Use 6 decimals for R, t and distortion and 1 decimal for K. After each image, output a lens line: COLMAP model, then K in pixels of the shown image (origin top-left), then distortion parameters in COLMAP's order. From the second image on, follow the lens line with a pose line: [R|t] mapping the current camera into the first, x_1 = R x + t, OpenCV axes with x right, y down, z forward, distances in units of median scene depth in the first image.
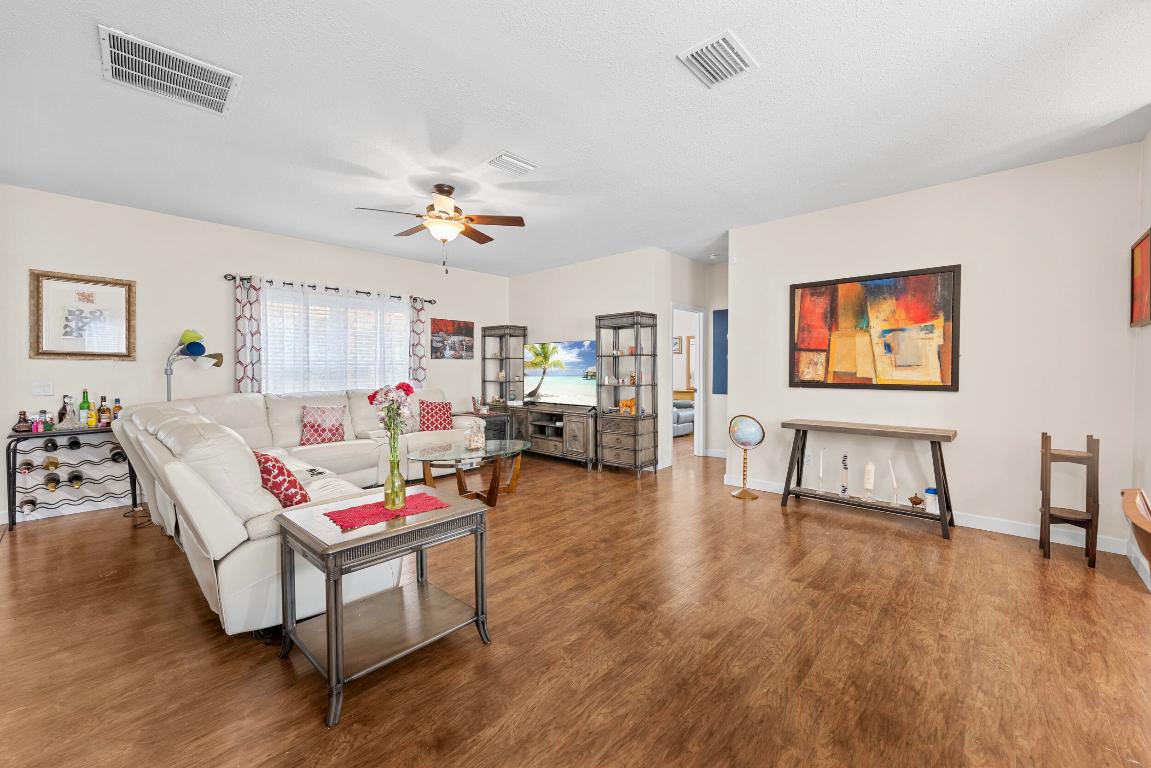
lens RADIAL K [[459.6, 0, 572.8], [0, 459.6, 380.7], [0, 0, 1]] dist [-0.001476, -0.000469]
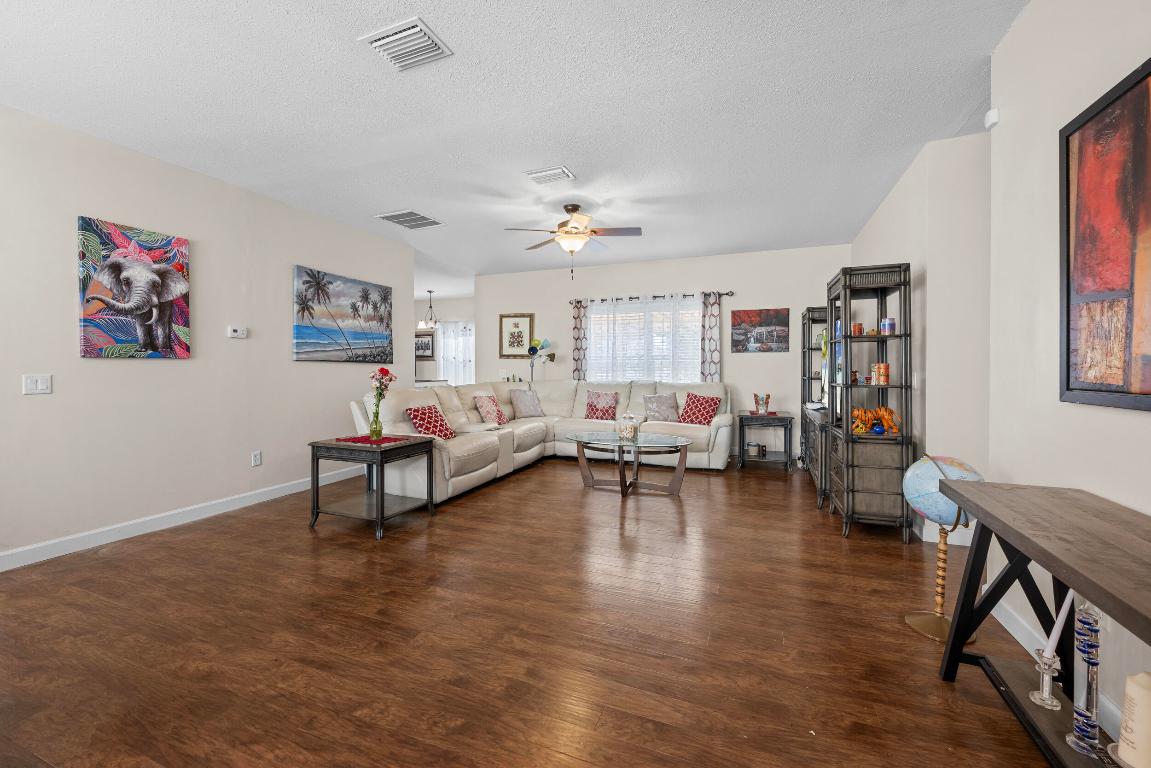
lens RADIAL K [[459.6, 0, 572.8], [0, 459.6, 370.1], [0, 0, 1]] dist [-0.001476, -0.000469]
pose [[0.354123, 0.006286, -0.935178, 0.762928], [-0.024537, 0.999696, -0.002571, -0.000005], [0.934877, 0.023857, 0.354170, 0.550210]]
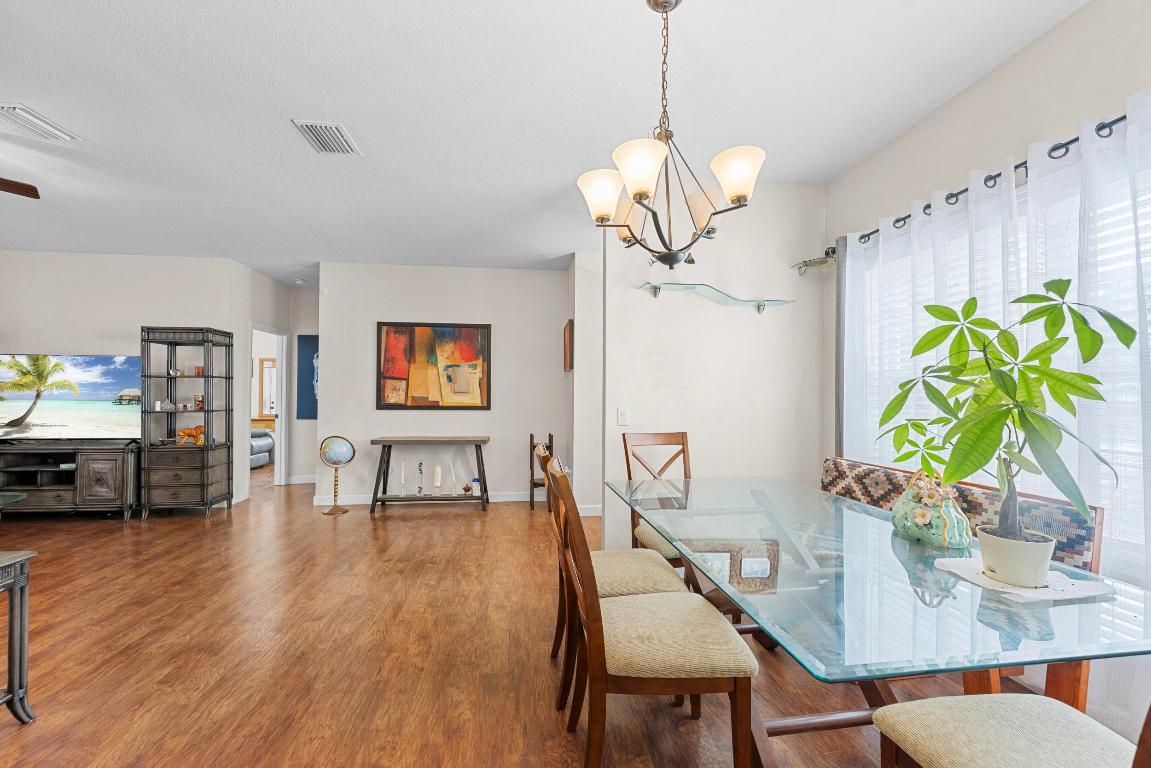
lens RADIAL K [[459.6, 0, 577.1], [0, 459.6, 389.8], [0, 0, 1]] dist [-0.001476, -0.000469]
pose [[0.643504, 0.018036, 0.765230, -0.100878], [0.013403, 0.999304, -0.034824, 0.012556], [-0.765325, 0.032666, 0.642814, -0.148415]]
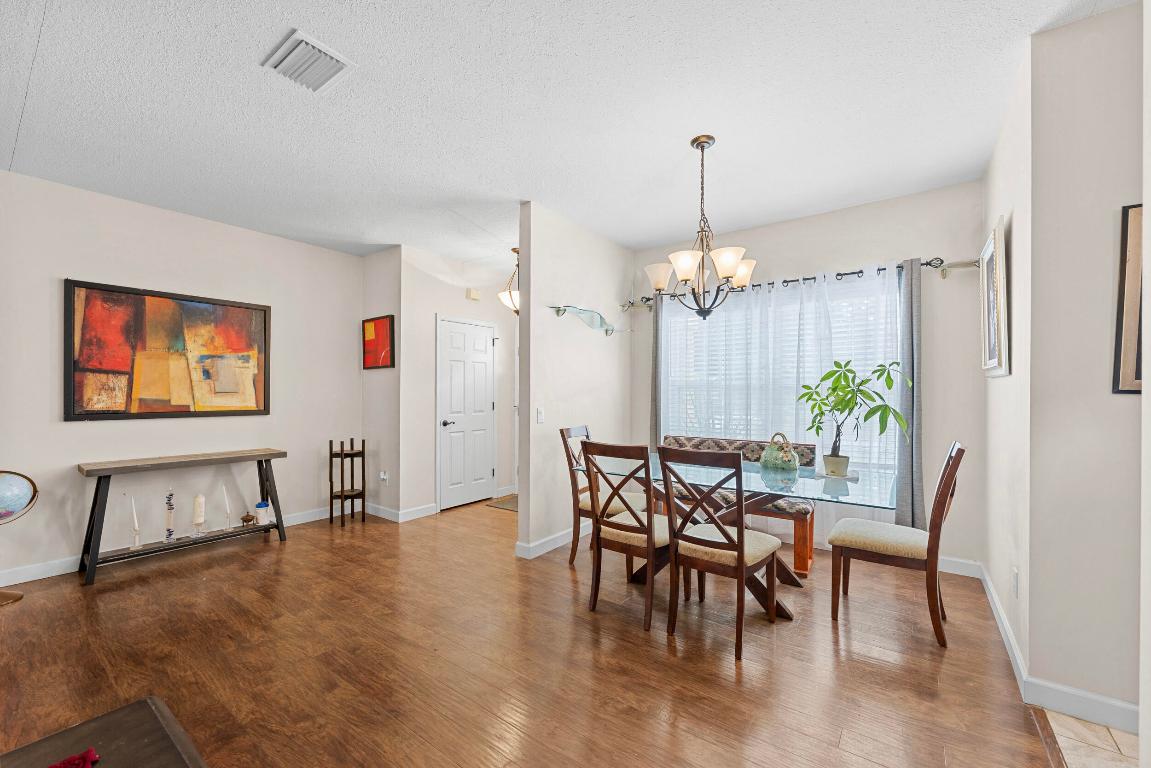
lens RADIAL K [[459.6, 0, 574.3], [0, 459.6, 392.9], [0, 0, 1]] dist [-0.001476, -0.000469]
pose [[-0.108811, 0.000387, 0.994062, -0.364578], [0.025494, 0.999672, 0.002401, -0.013382], [-0.993735, 0.025604, -0.108785, 0.322503]]
